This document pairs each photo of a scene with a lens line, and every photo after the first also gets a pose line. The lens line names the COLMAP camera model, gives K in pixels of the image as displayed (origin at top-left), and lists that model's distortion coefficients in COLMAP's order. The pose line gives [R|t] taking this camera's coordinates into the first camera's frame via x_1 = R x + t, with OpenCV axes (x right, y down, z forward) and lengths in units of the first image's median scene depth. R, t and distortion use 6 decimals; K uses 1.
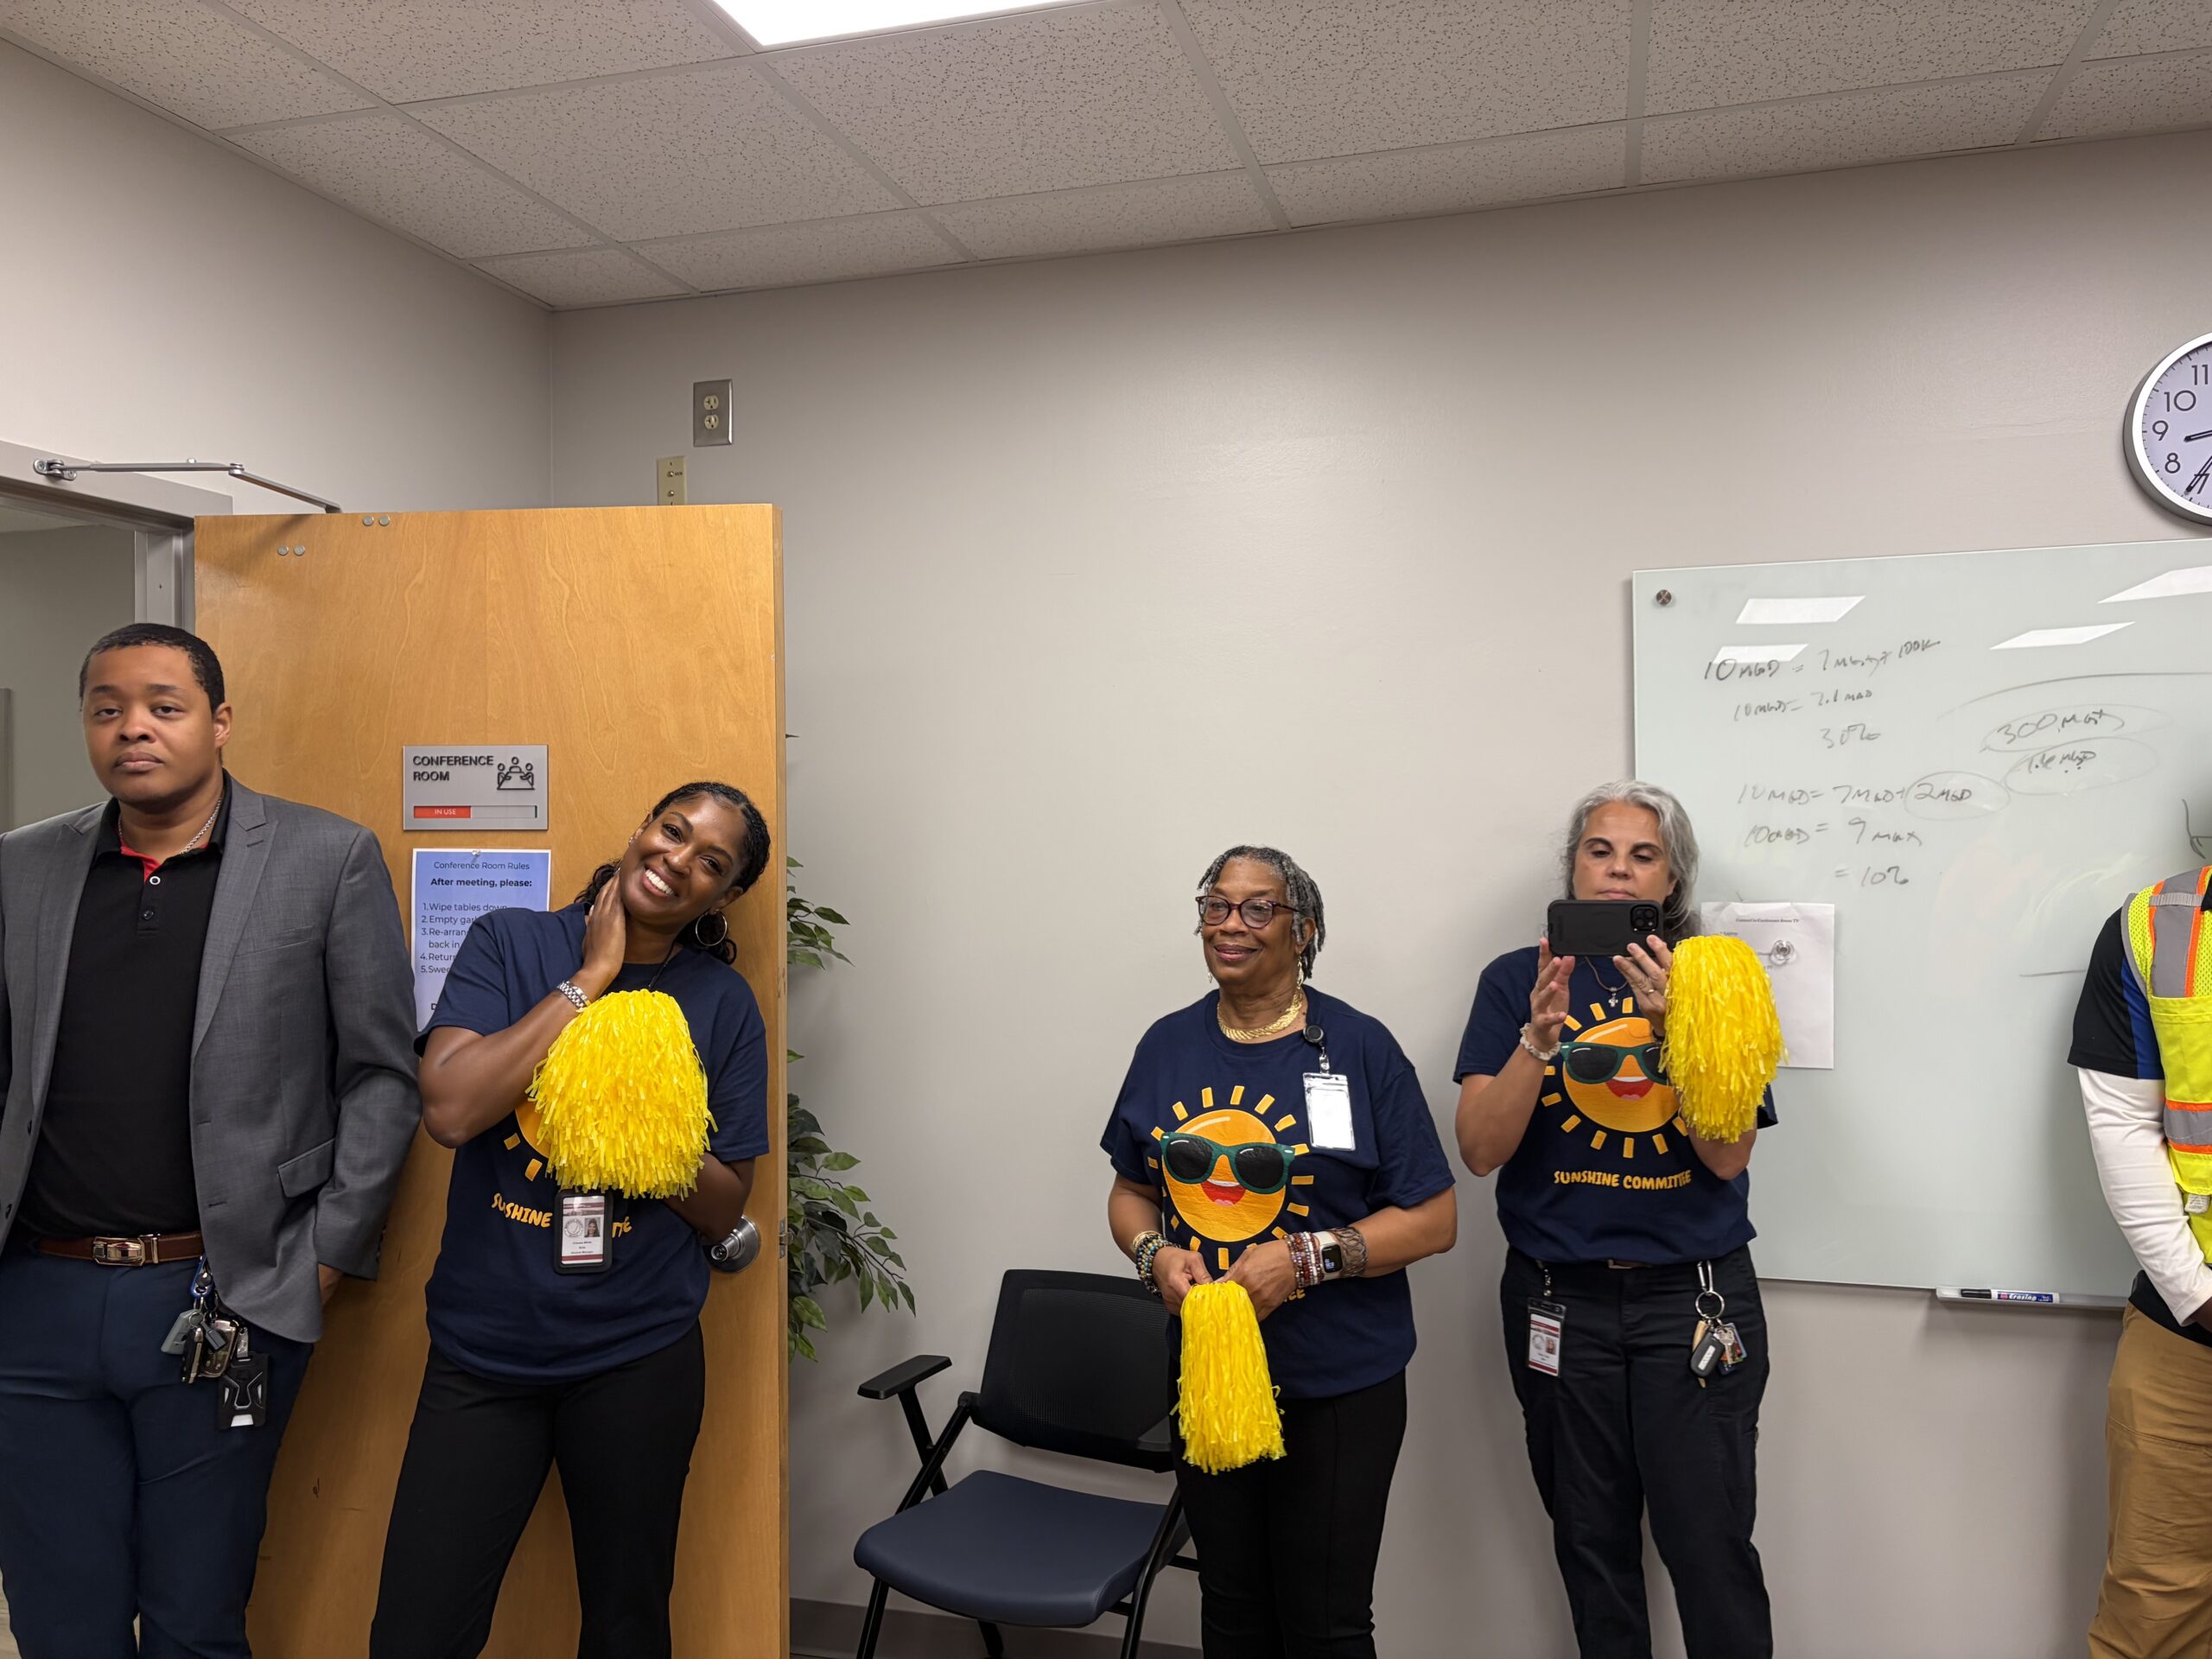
lens RADIAL K [[1660.9, 0, 1106.9], [0, 1660.9, 818.8], [0, 0, 1]] dist [0.040110, -0.049499]
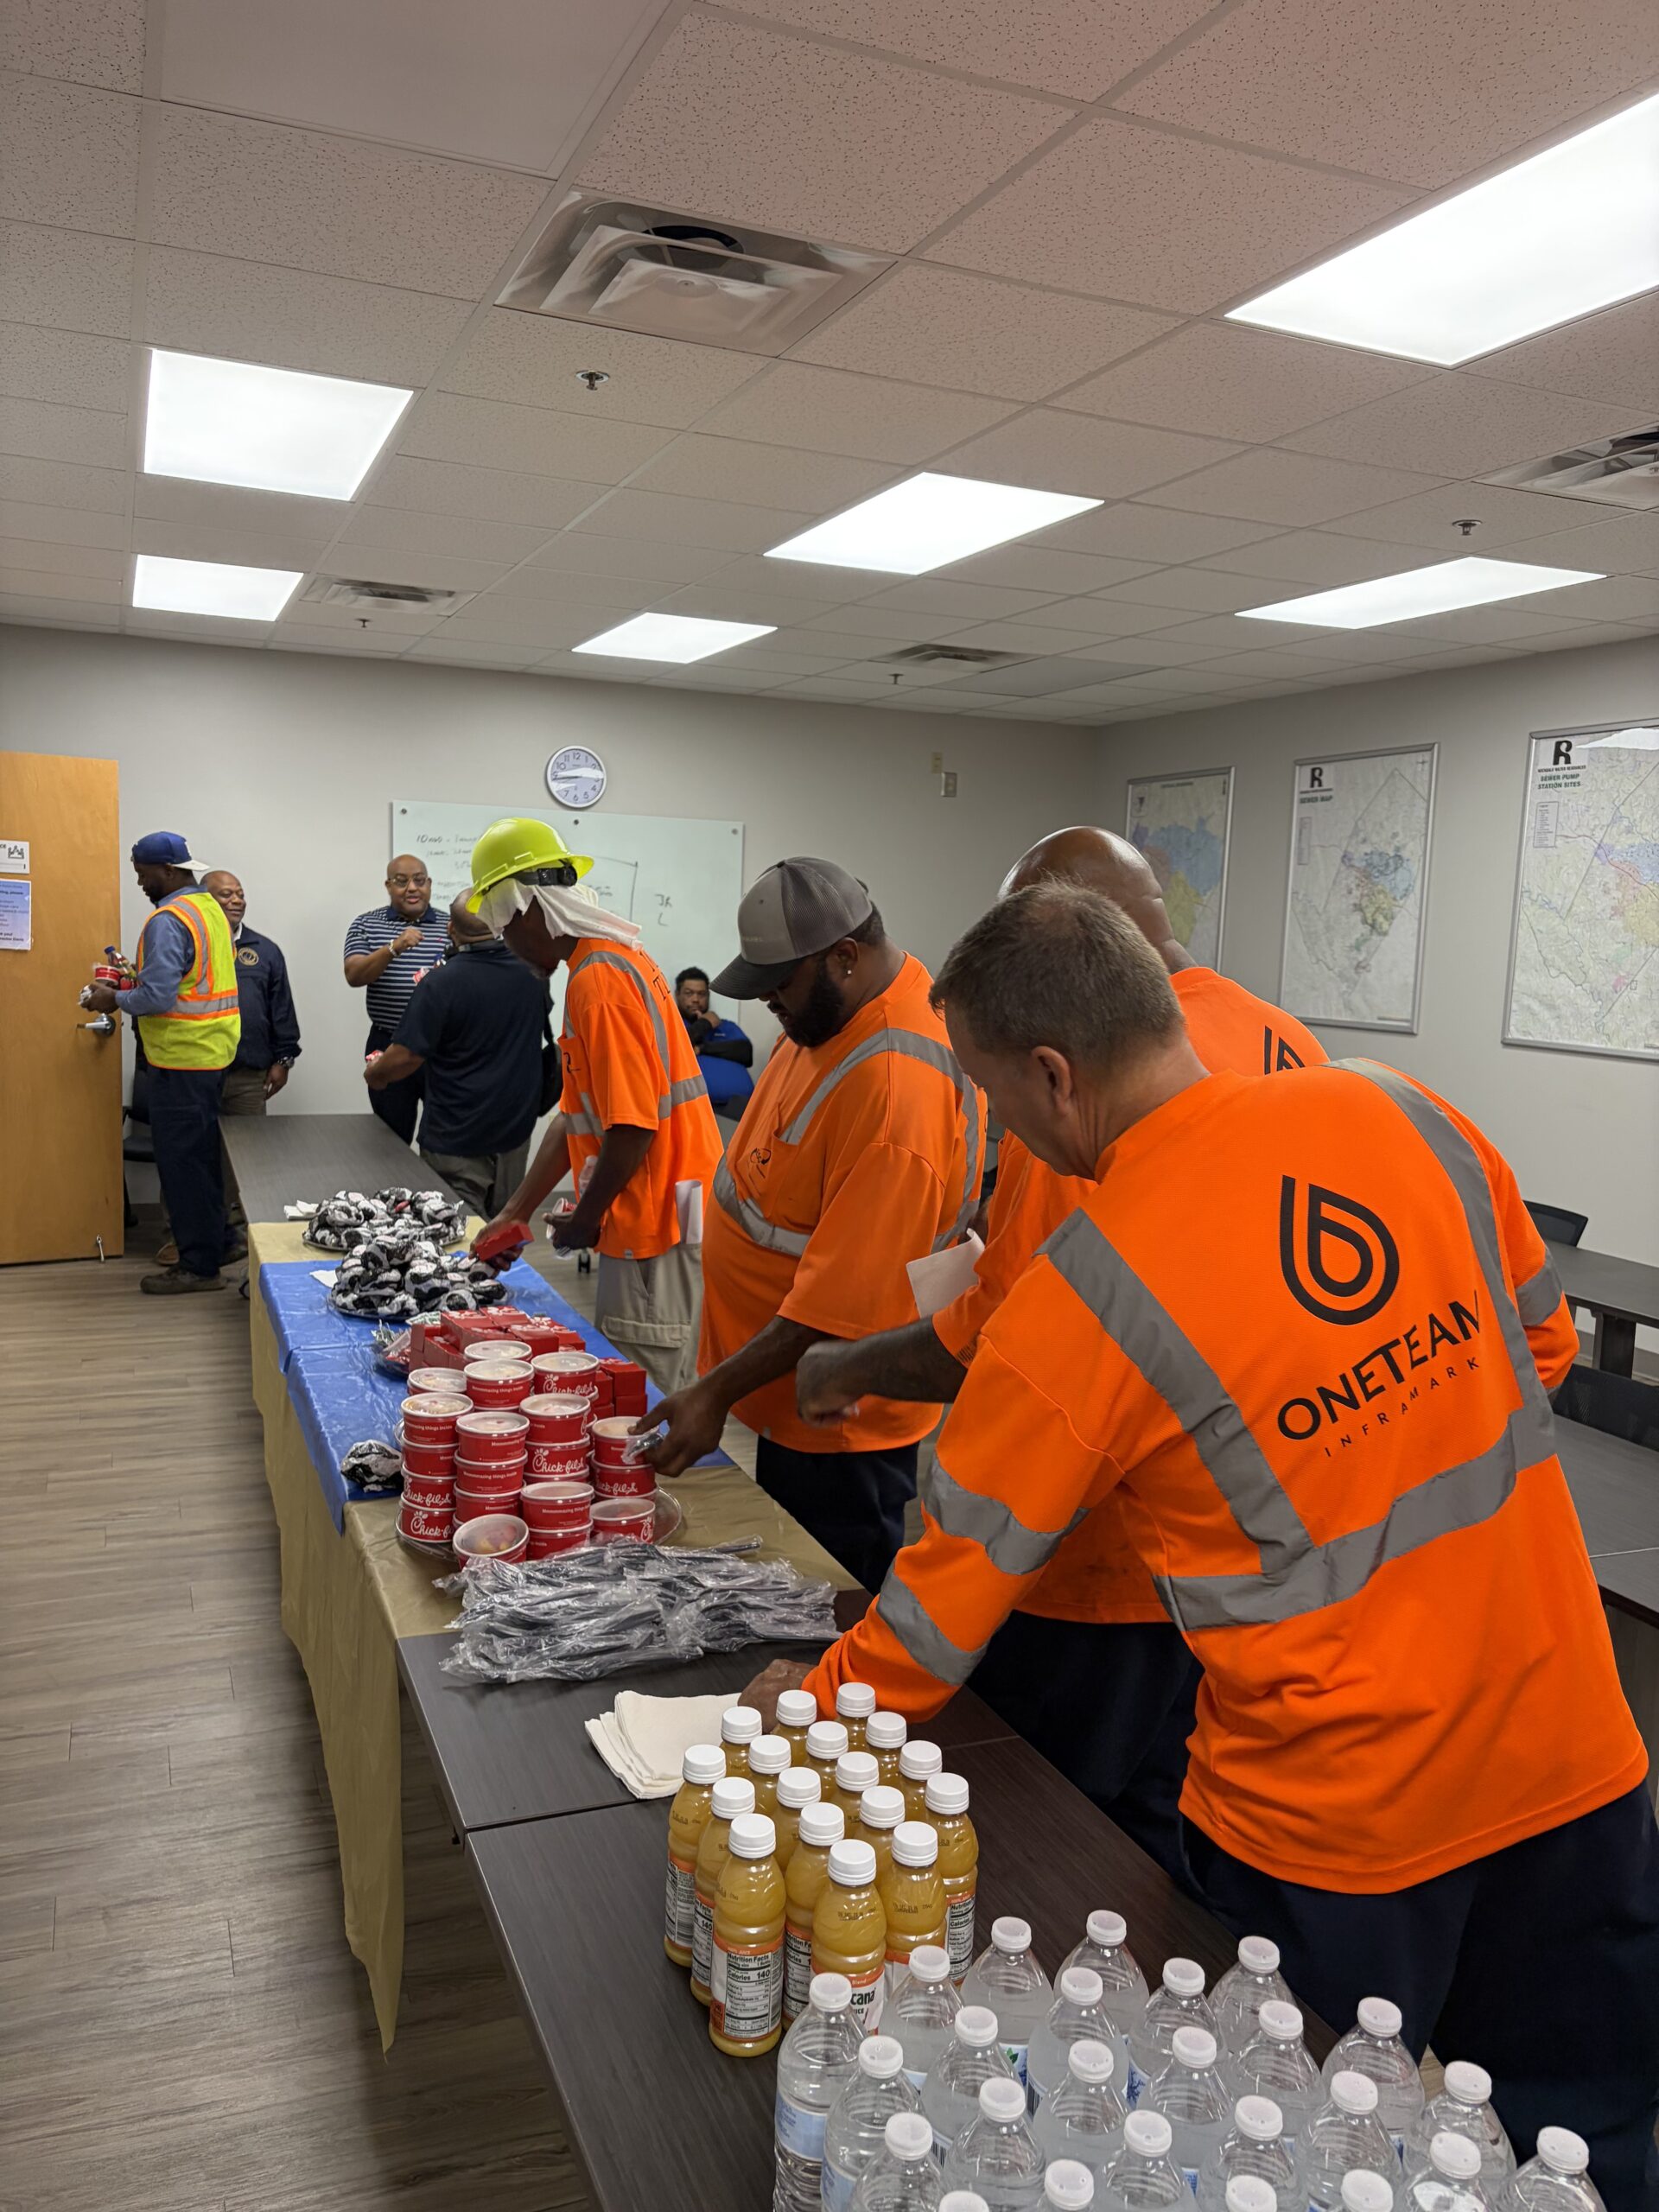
lens RADIAL K [[1651.2, 0, 840.6], [0, 1651.2, 1109.9], [0, 0, 1]] dist [0.004678, 0.007290]
pose [[0.768790, -0.037441, 0.638405, -1.047029], [-0.049167, 0.991869, 0.117379, 0.007358], [-0.637609, -0.121628, 0.760698, -1.929464]]
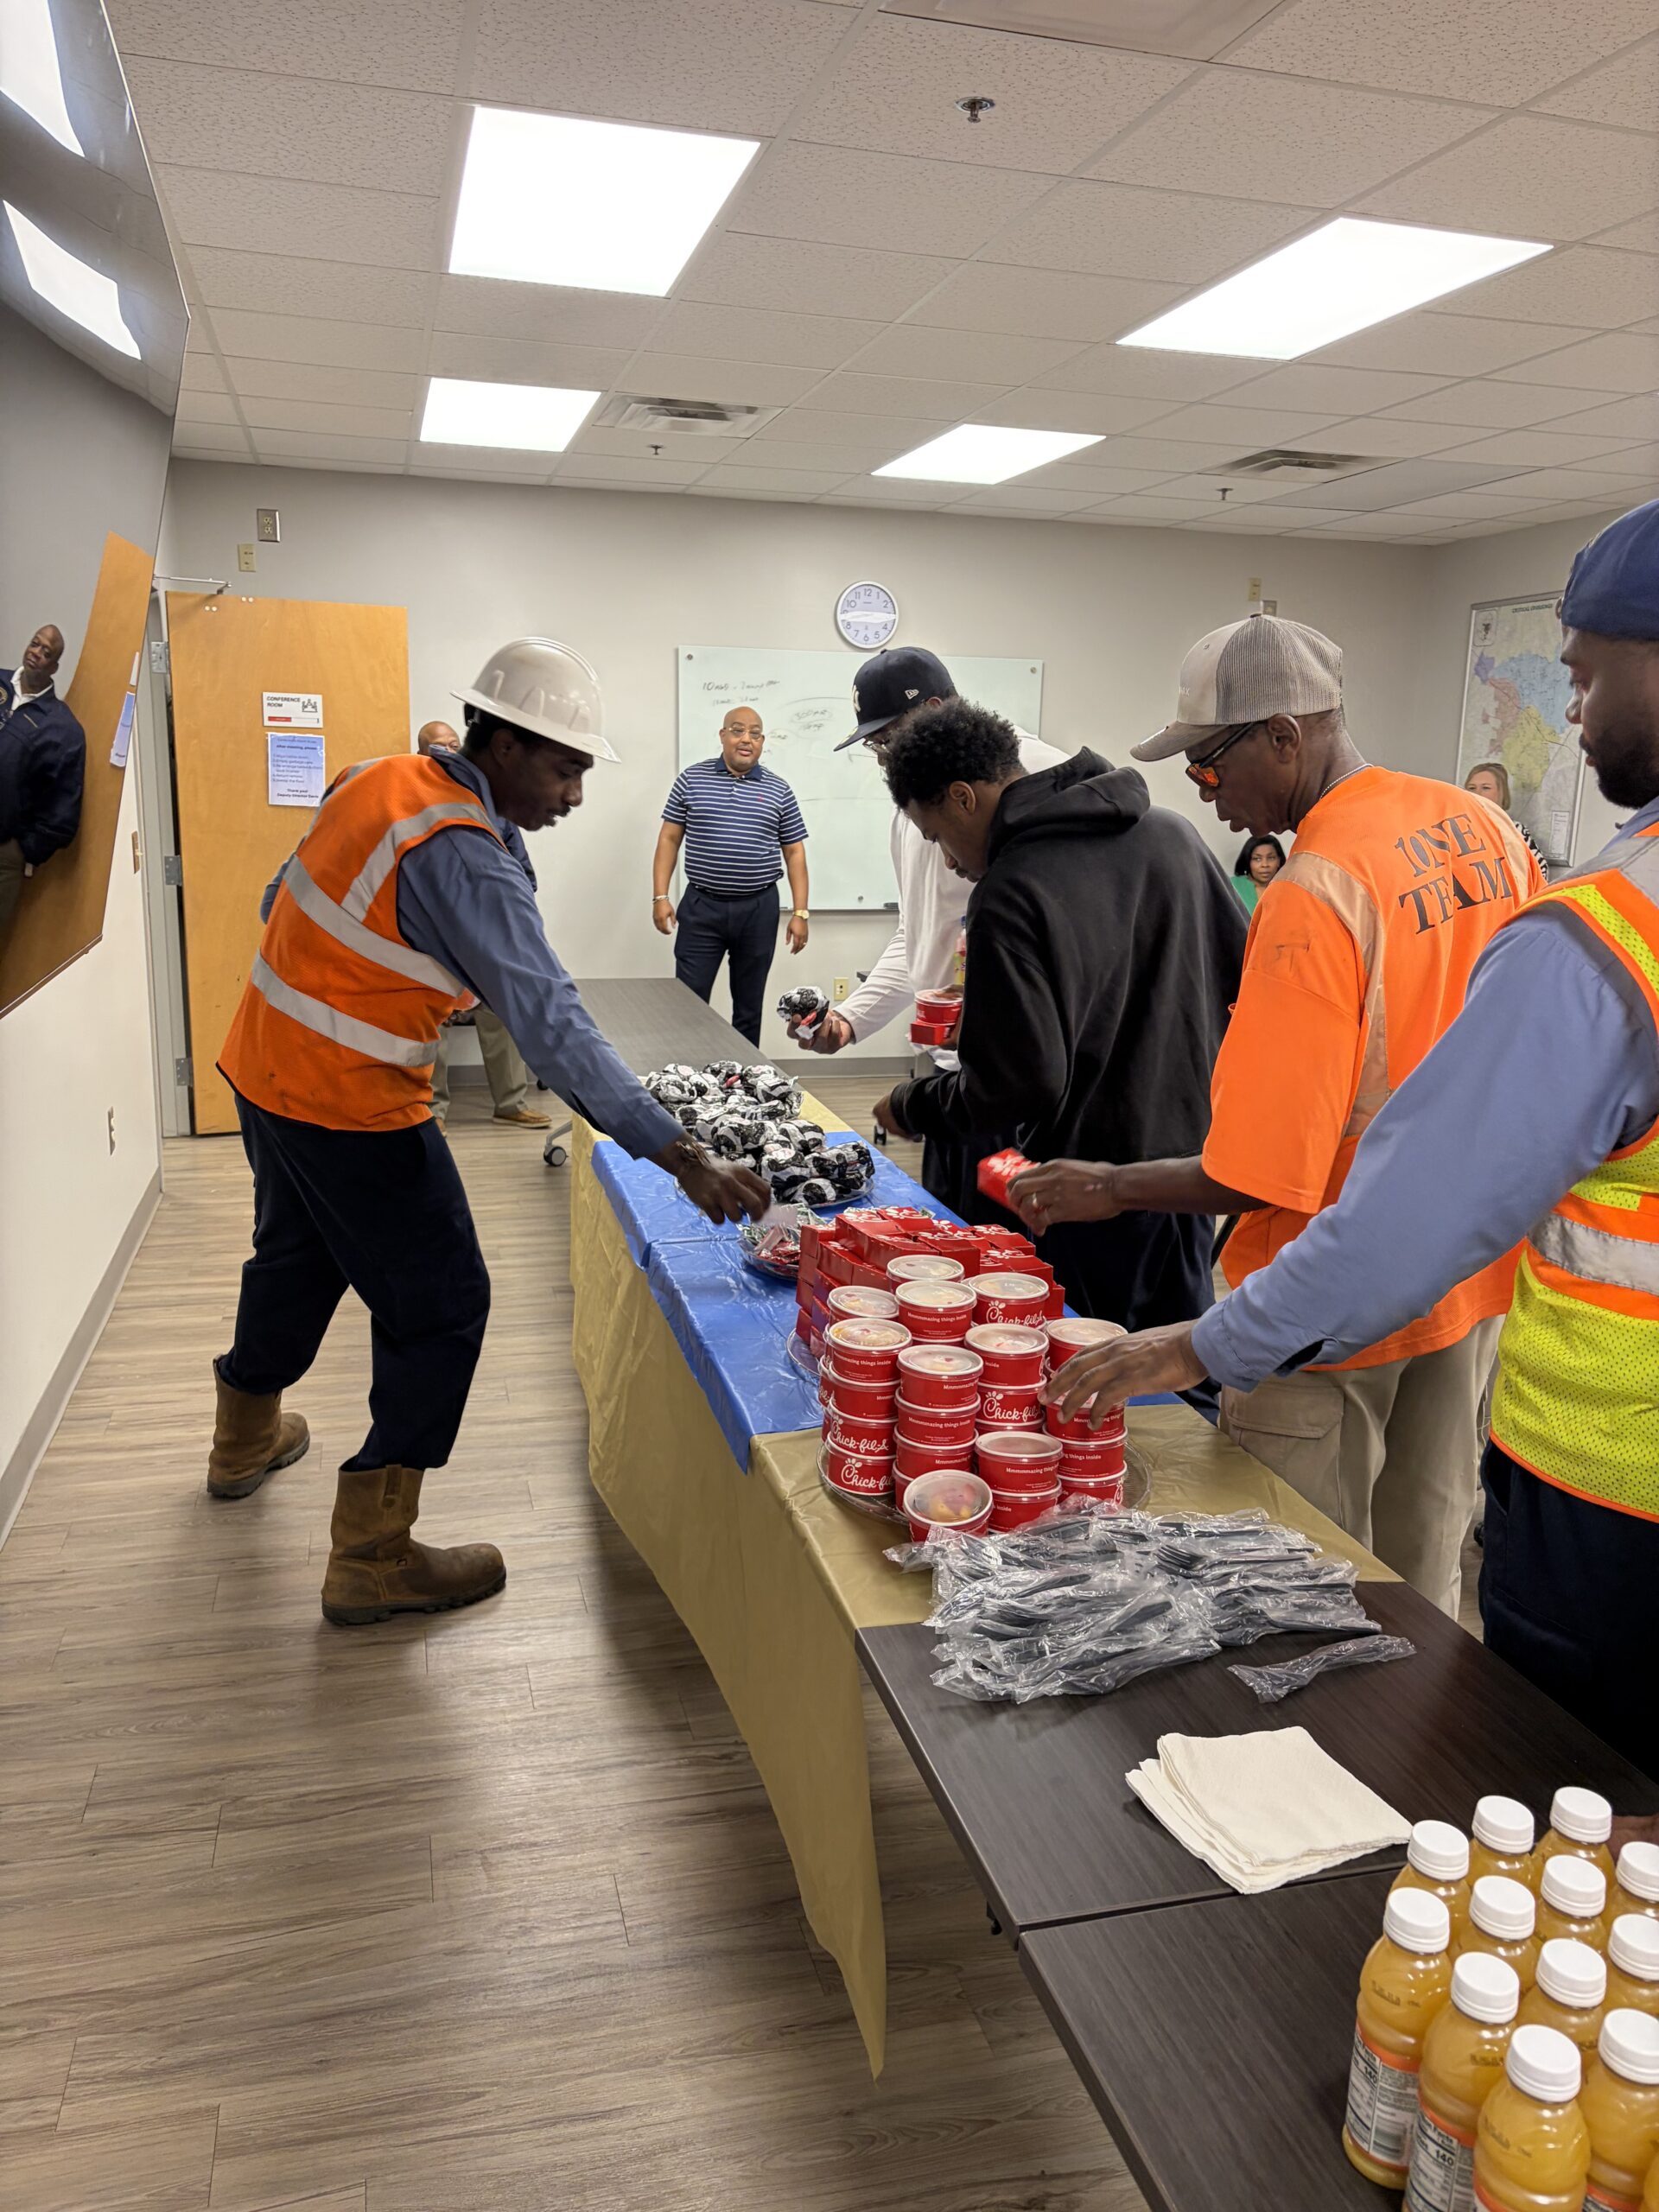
lens RADIAL K [[1649.5, 0, 855.8], [0, 1649.5, 1106.2], [0, 0, 1]] dist [0.058747, -0.073802]
pose [[0.847306, -0.078133, 0.525327, -1.045312], [-0.036475, 0.978223, 0.204325, 0.023827], [-0.529851, -0.192287, 0.826004, -1.736828]]
